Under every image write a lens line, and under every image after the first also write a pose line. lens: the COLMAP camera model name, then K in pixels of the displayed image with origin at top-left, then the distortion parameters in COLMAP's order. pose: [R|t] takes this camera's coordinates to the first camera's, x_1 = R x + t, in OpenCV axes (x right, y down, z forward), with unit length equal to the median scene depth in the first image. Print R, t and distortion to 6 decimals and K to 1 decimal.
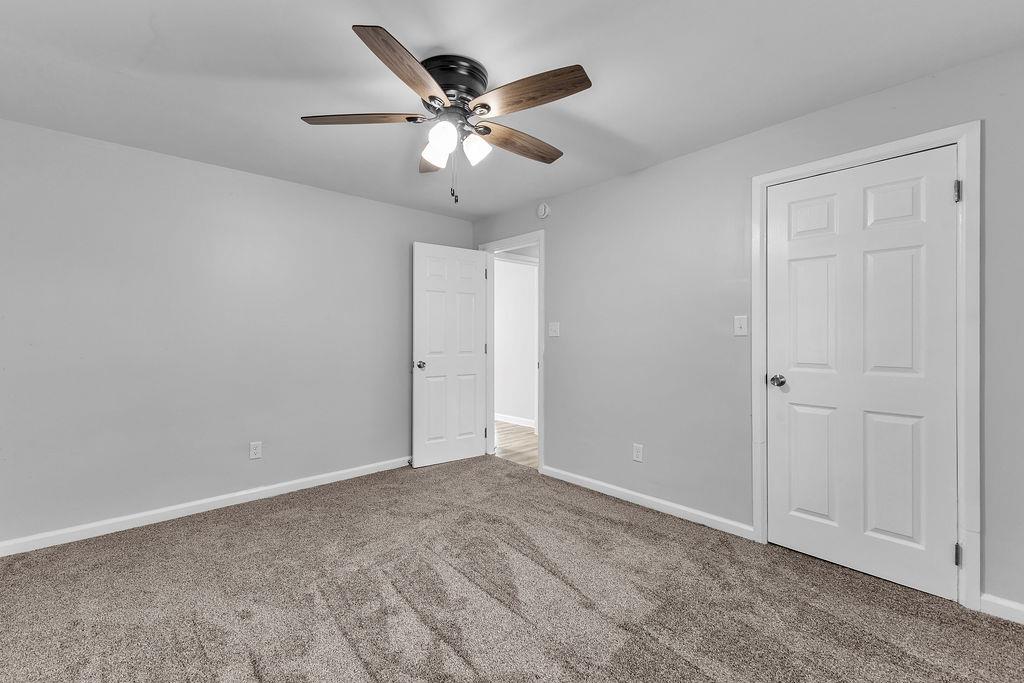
lens RADIAL K [[448.4, 0, 514.3], [0, 448.4, 342.7], [0, 0, 1]] dist [0.005503, -0.000358]
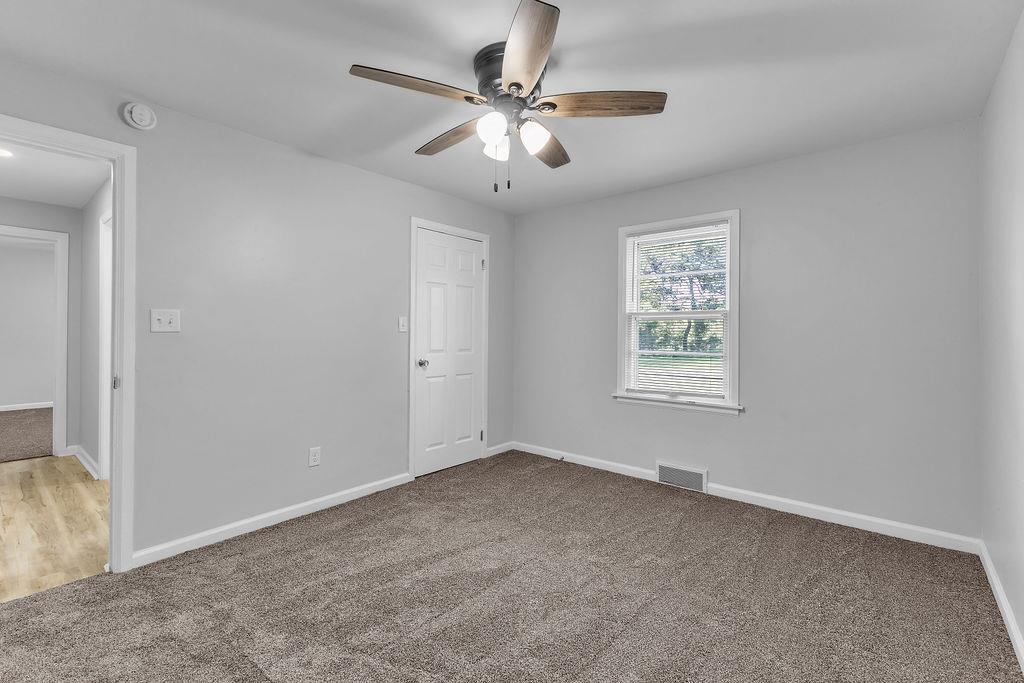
lens RADIAL K [[448.4, 0, 511.8], [0, 448.4, 339.4], [0, 0, 1]] dist [0.005503, -0.000358]
pose [[-0.144201, -0.009324, 0.989504, -0.854219], [0.011447, 0.999873, 0.011090, -0.004964], [-0.989482, 0.012926, -0.144076, 0.879933]]
